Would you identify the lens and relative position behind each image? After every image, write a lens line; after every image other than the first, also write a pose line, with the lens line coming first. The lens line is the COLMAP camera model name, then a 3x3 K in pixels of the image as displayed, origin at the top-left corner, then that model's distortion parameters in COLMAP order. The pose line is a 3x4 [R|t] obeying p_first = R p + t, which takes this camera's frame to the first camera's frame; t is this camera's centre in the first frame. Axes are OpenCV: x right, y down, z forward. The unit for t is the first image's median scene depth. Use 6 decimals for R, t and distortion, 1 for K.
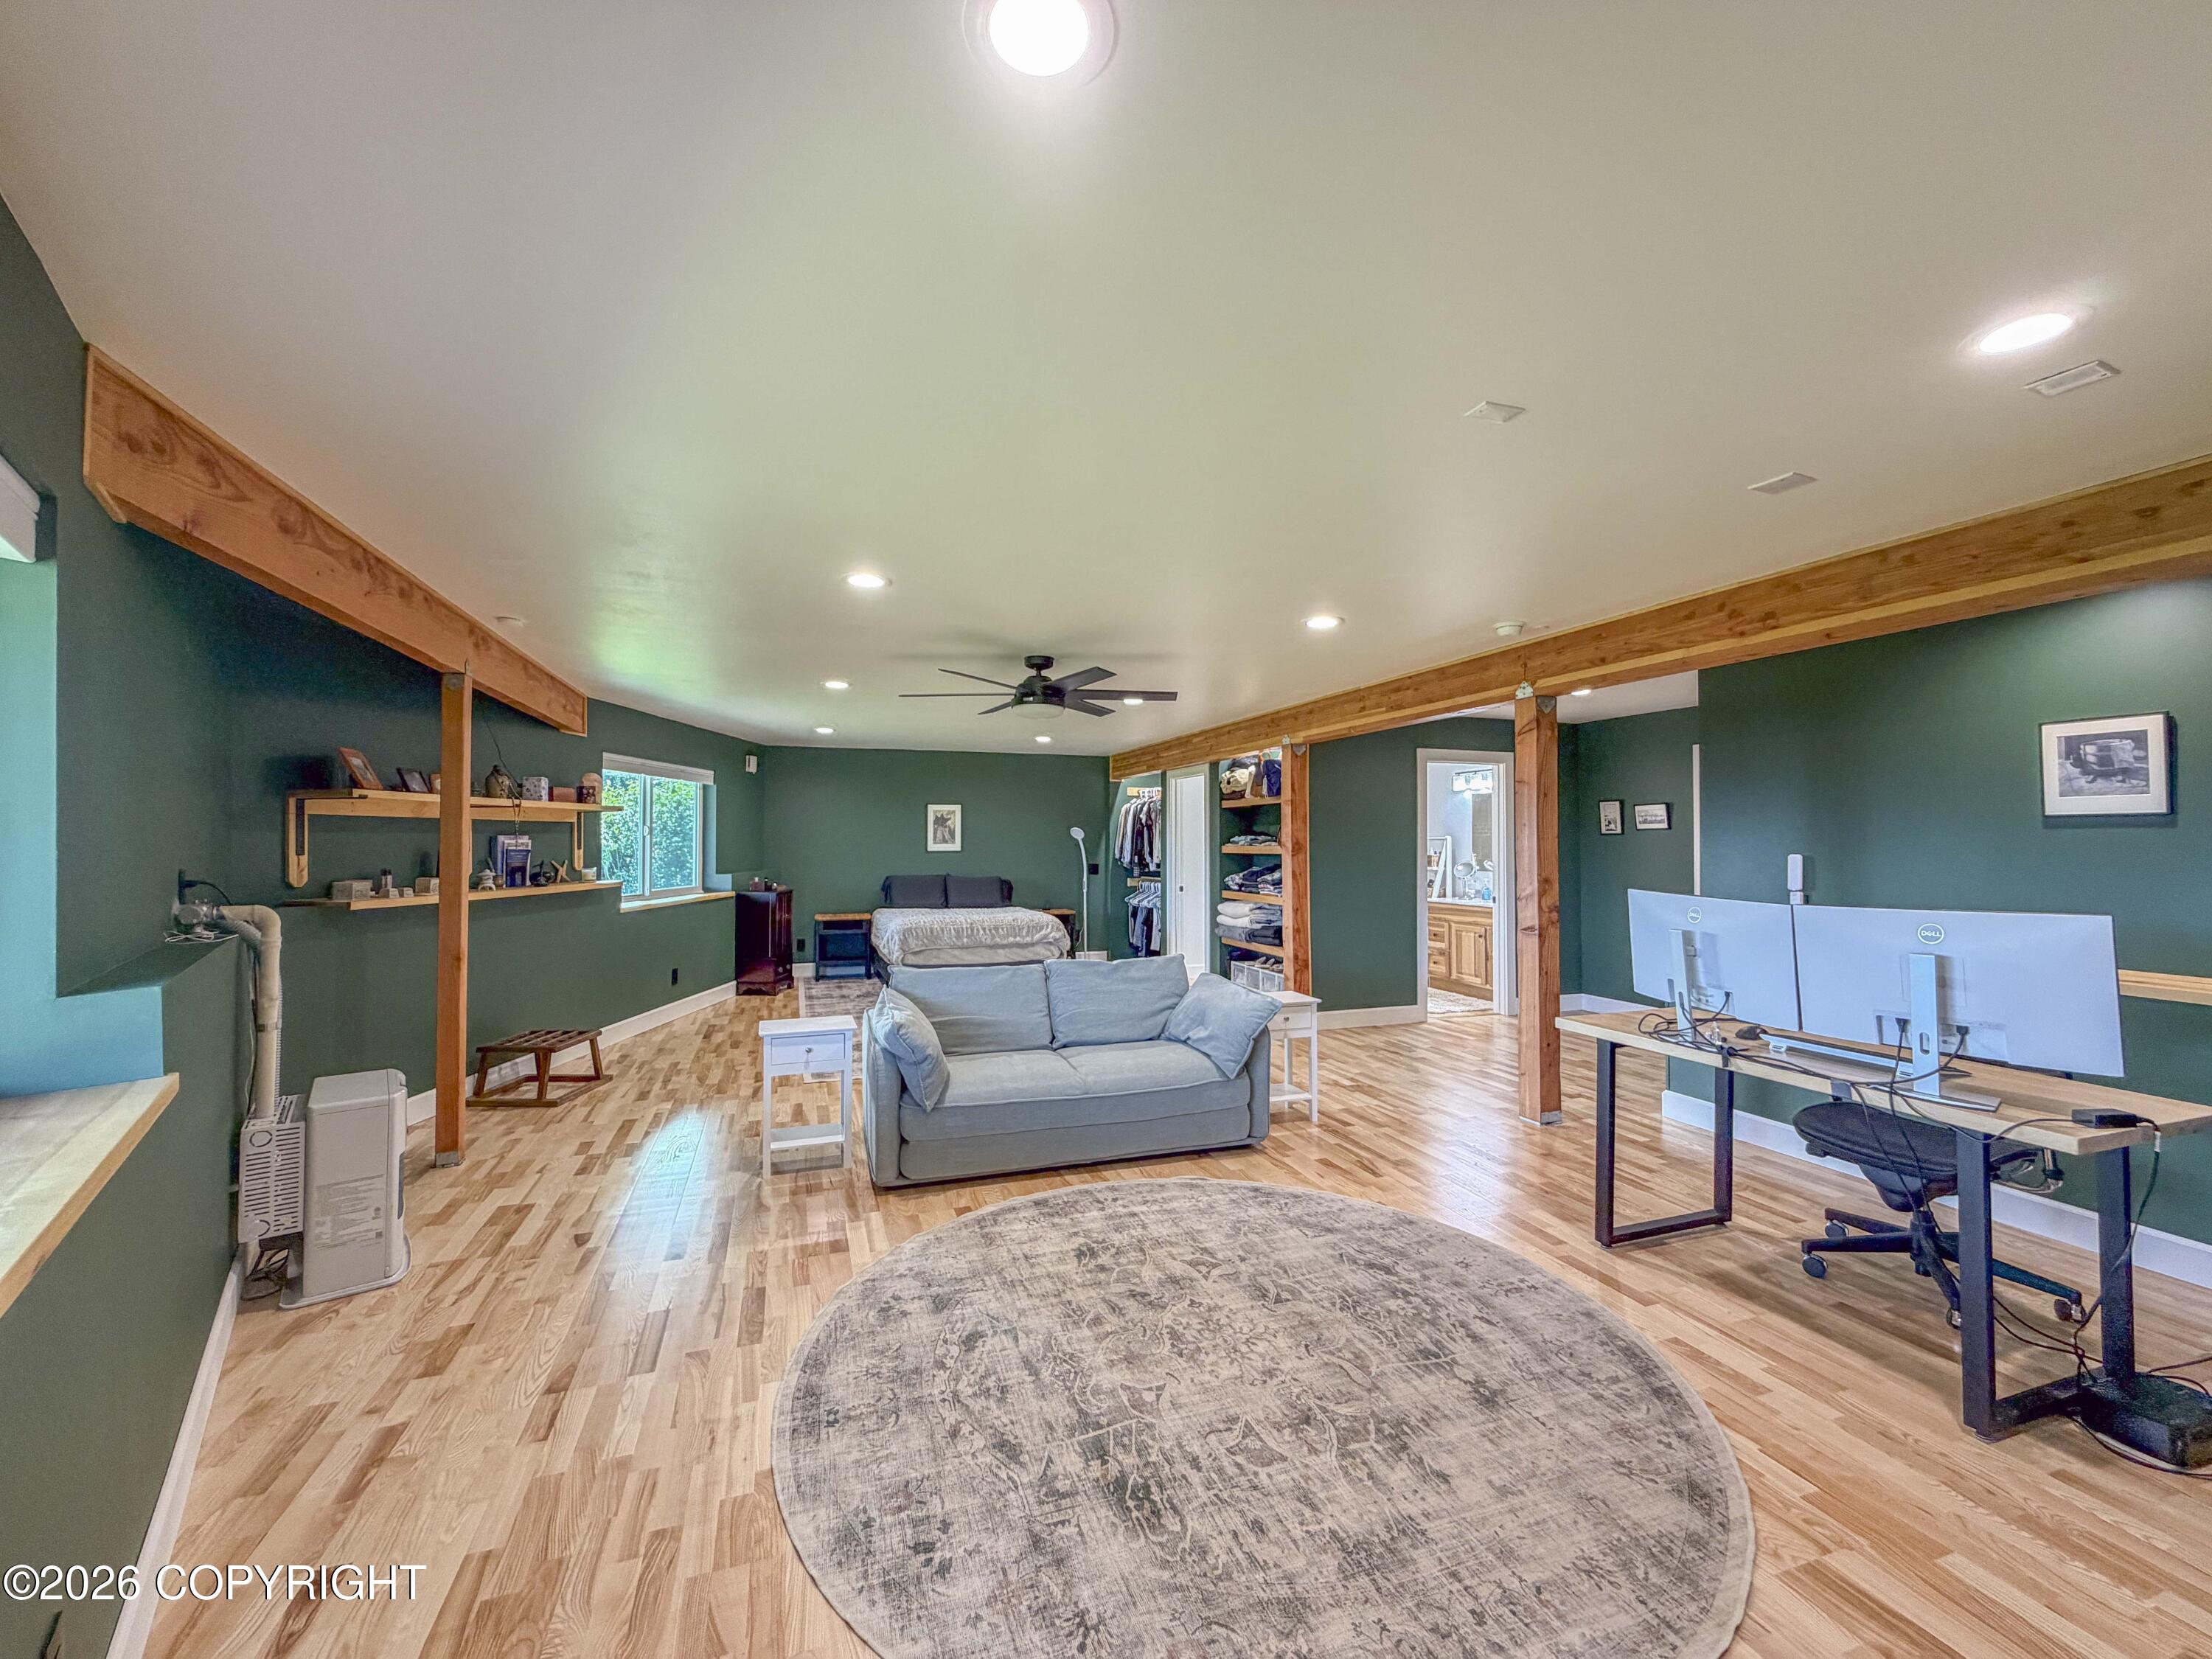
lens RADIAL K [[887.2, 0, 1109.6], [0, 887.2, 836.4], [0, 0, 1]] dist [0.001126, 0.000672]
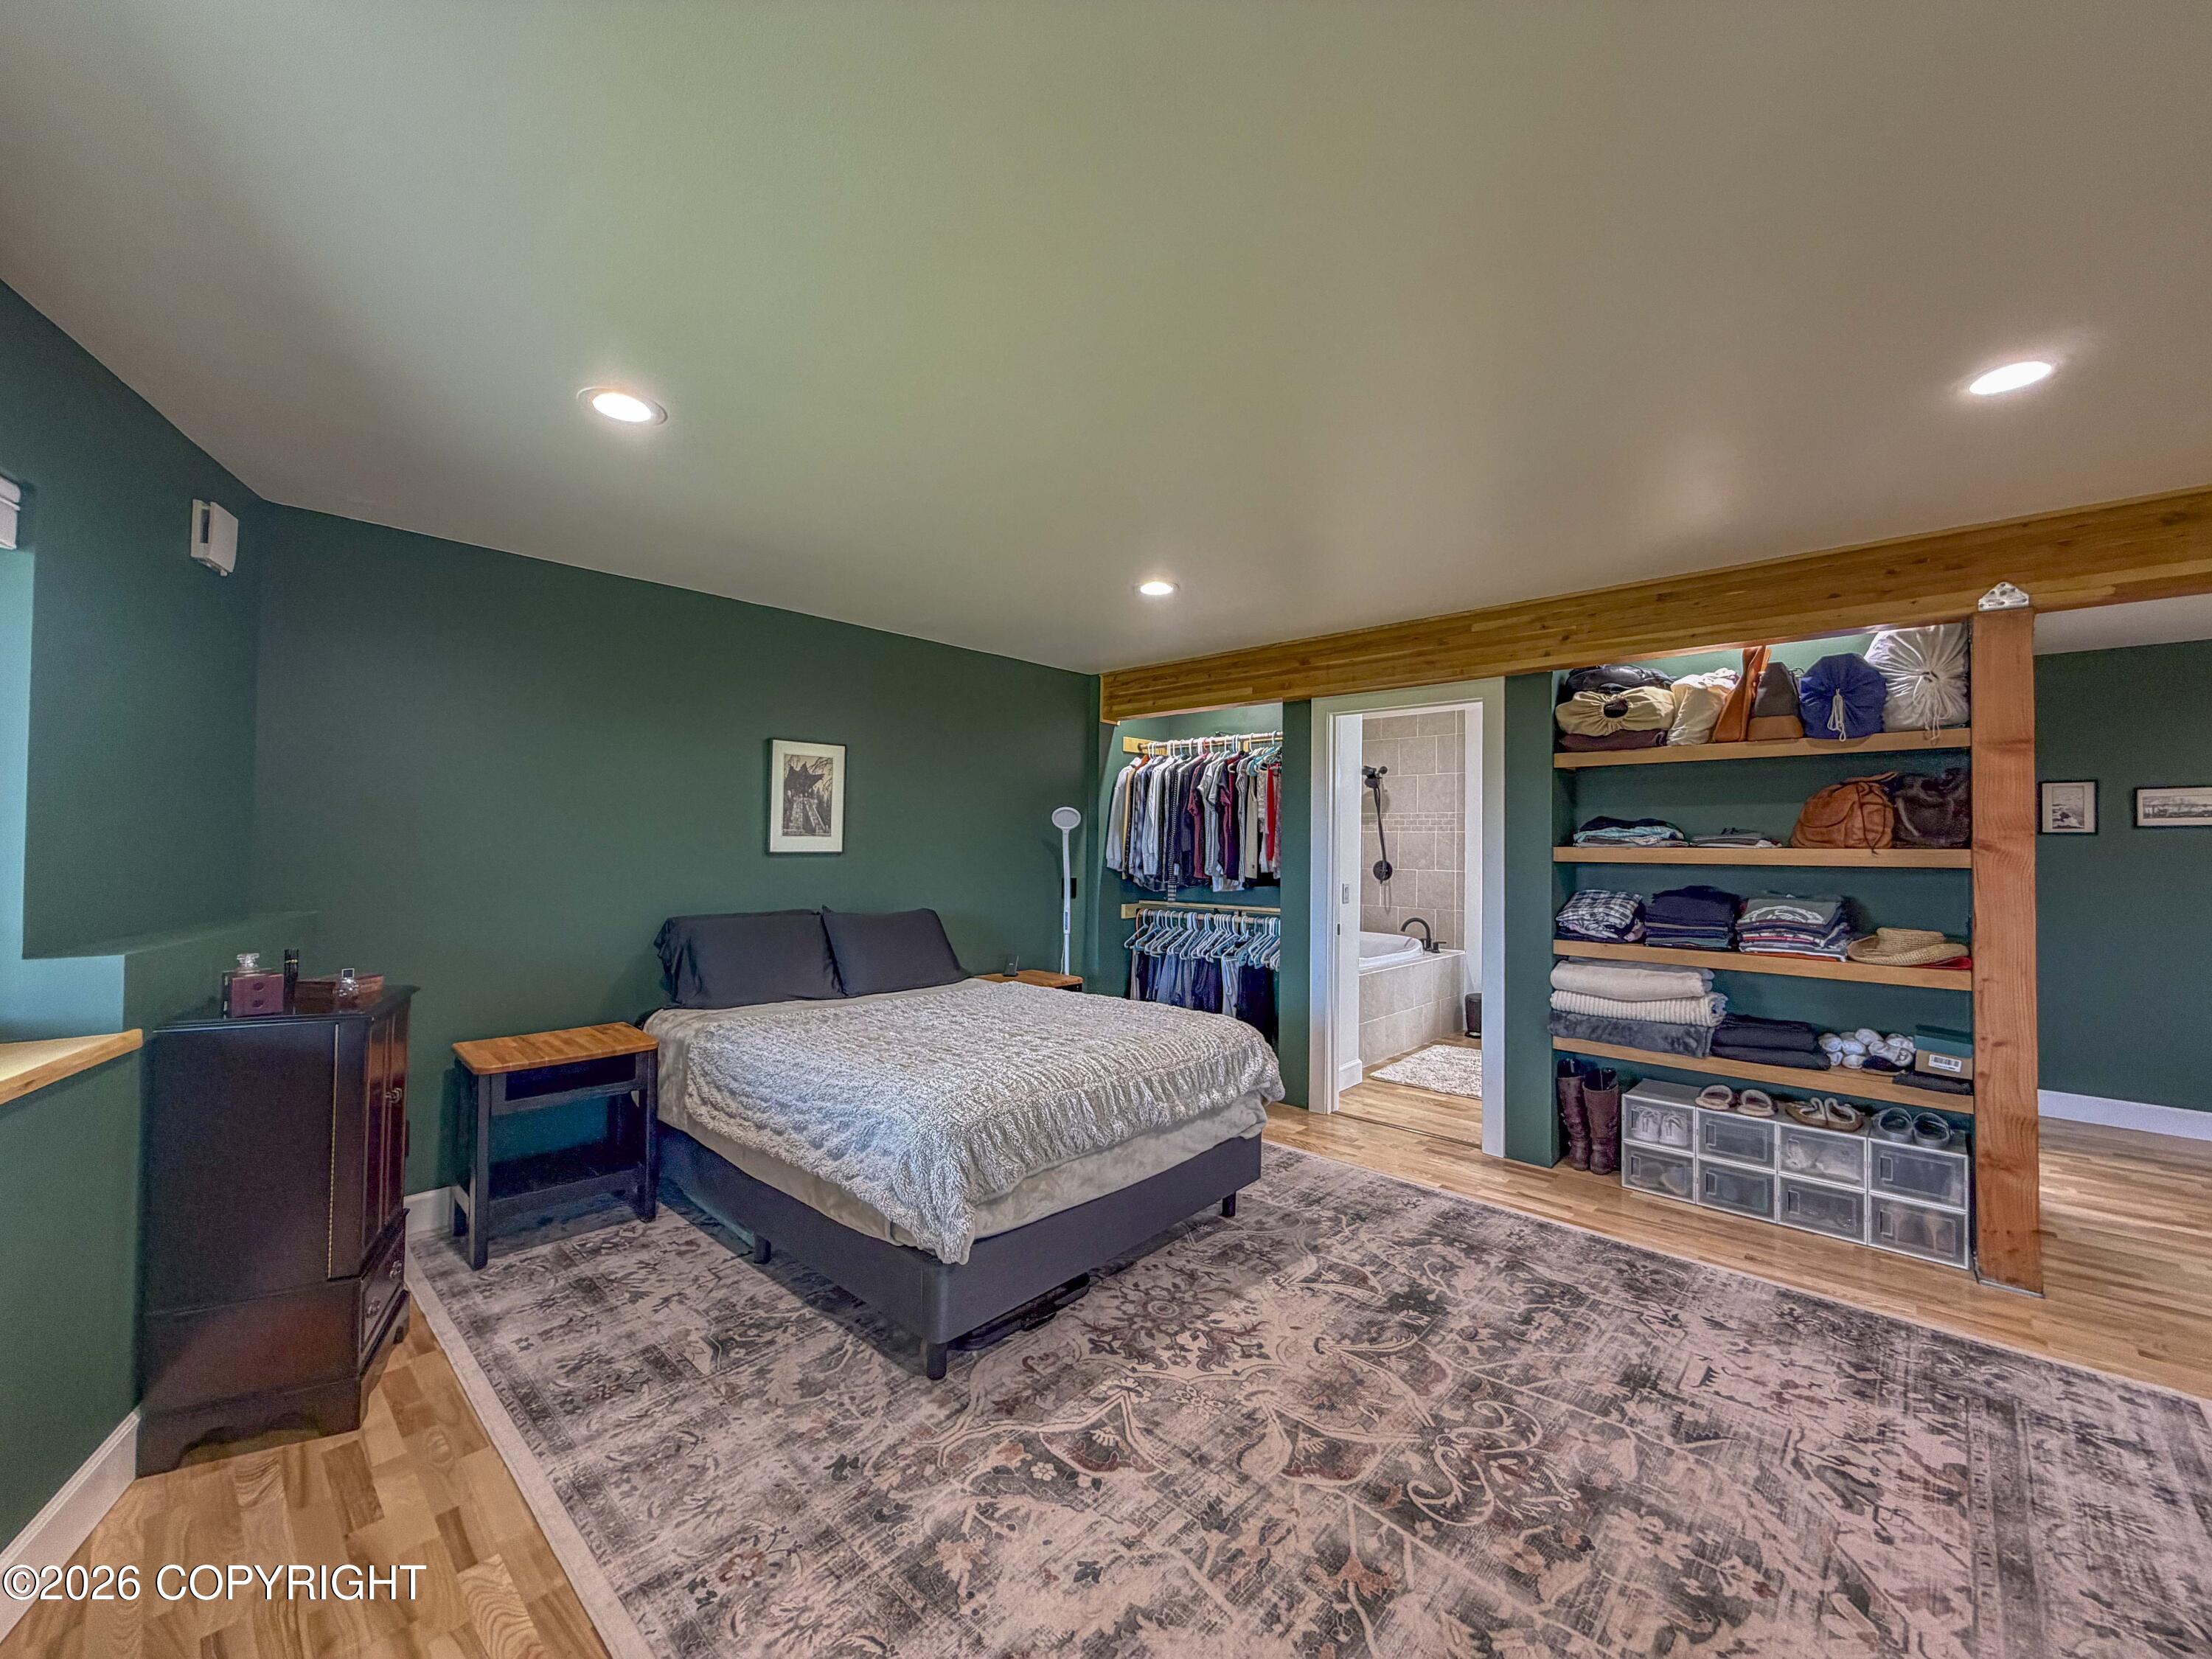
lens RADIAL K [[887.2, 0, 1099.7], [0, 887.2, 827.3], [0, 0, 1]] dist [0.001126, 0.000672]
pose [[0.890491, 0.020090, 0.454558, -0.265108], [-0.013690, 0.999755, -0.017367, 0.010193], [-0.454795, 0.009242, 0.890548, 0.588809]]
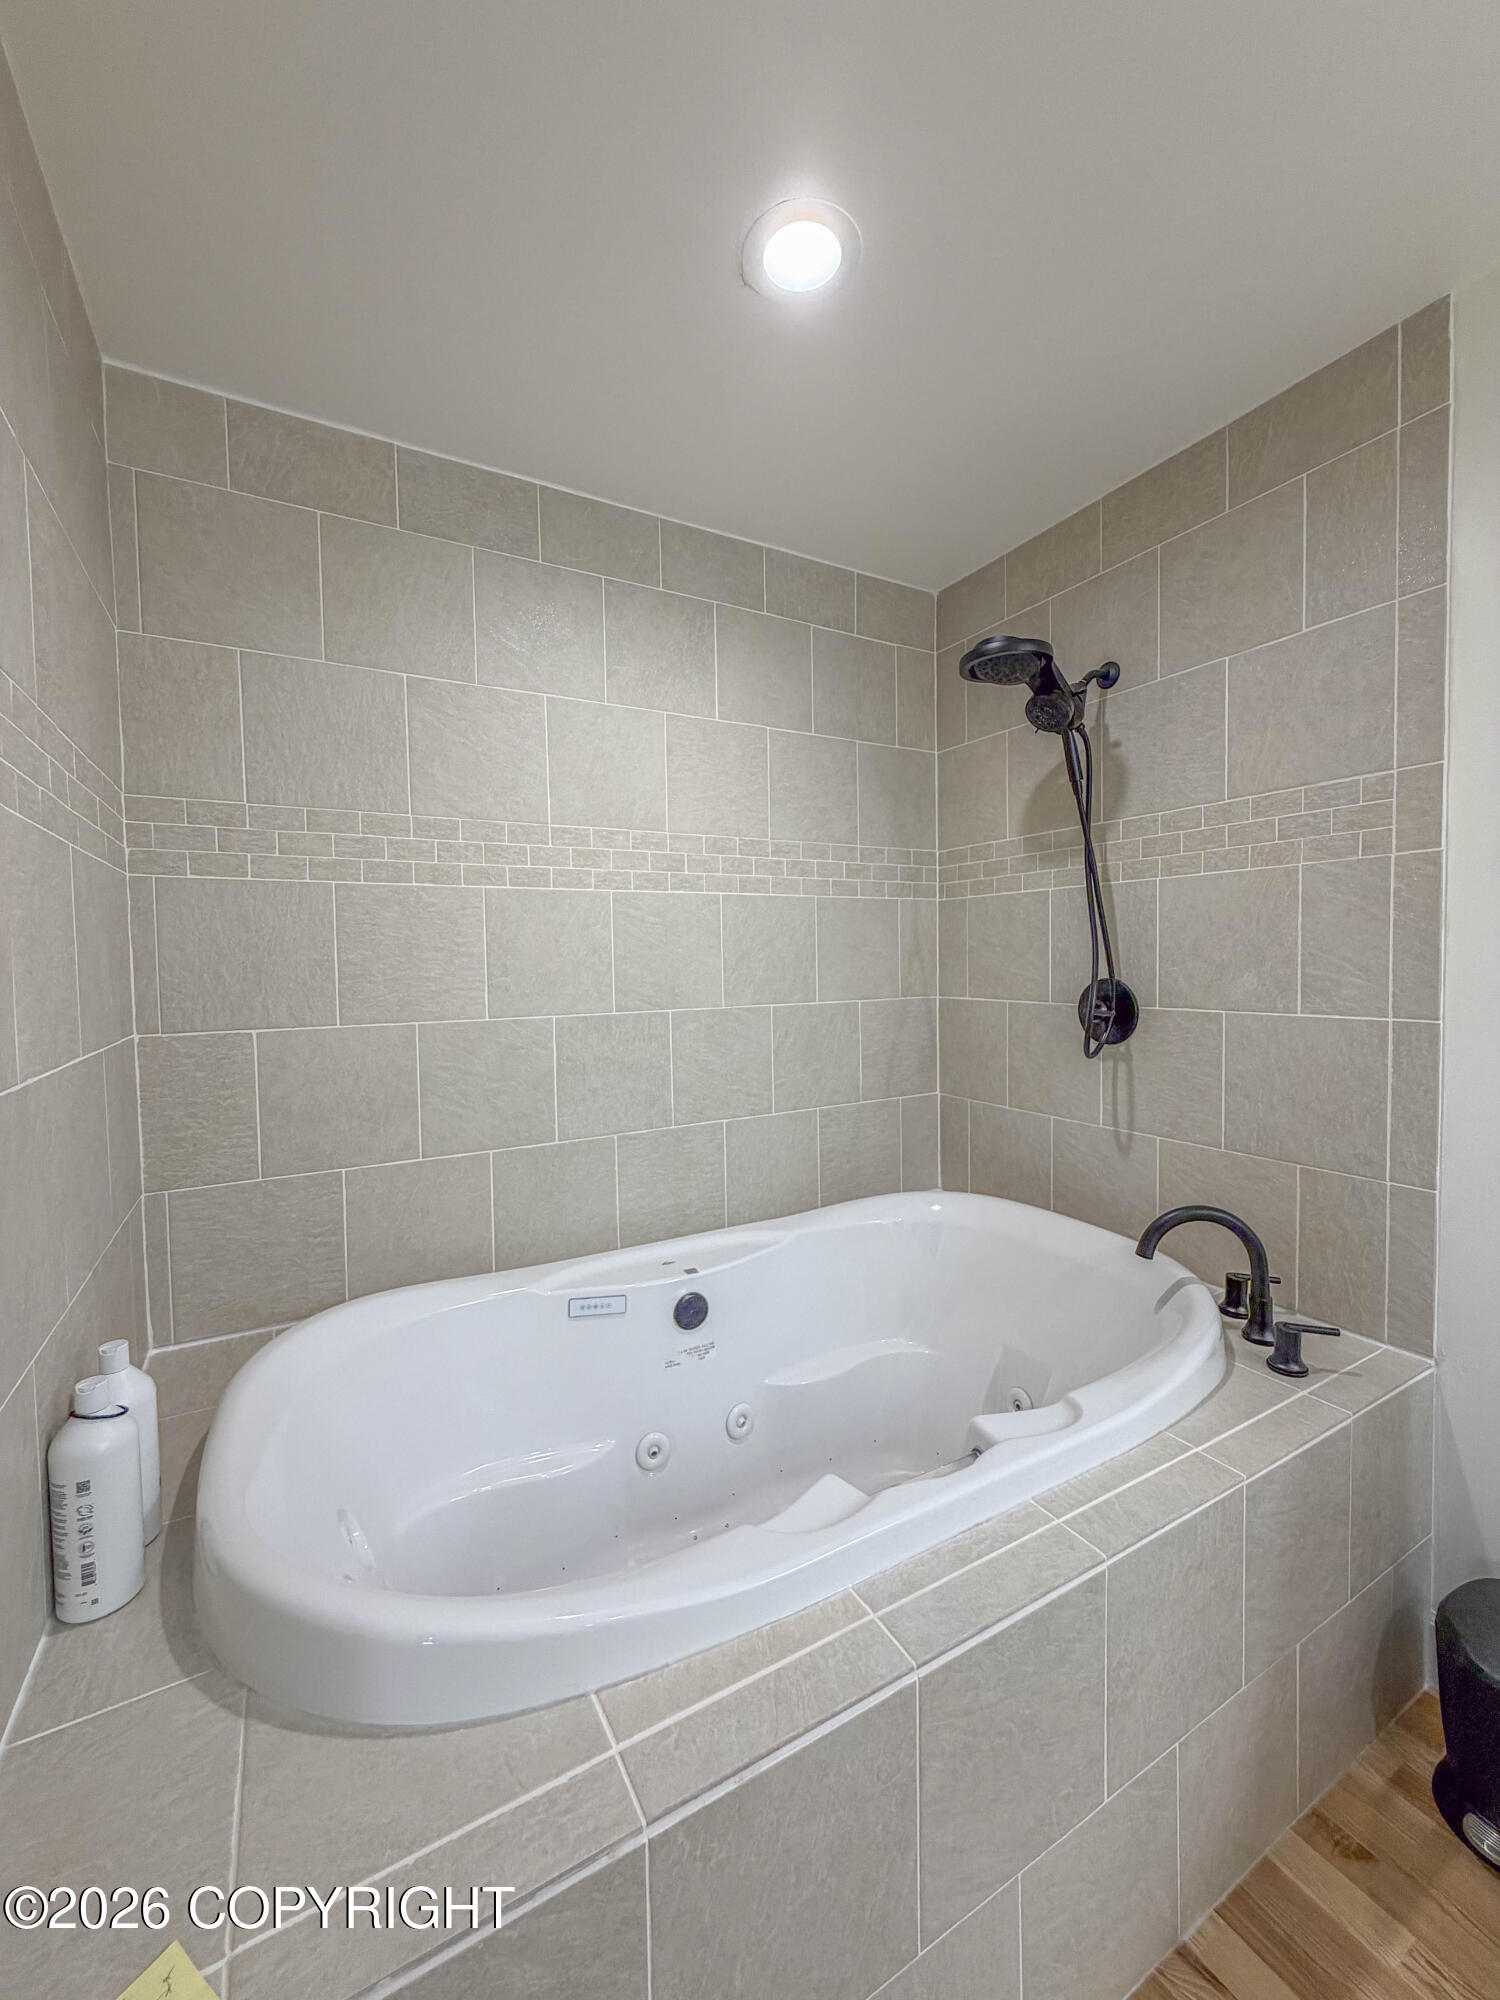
lens RADIAL K [[802.2, 0, 749.5], [0, 802.2, 988.9], [0, 0, 1]] dist [0.001126, 0.000672]
pose [[0.983277, -0.024878, 0.180406, 0.002043], [0.018066, 0.999064, 0.039301, 0.013183], [-0.181215, -0.035385, 0.982807, 0.822284]]
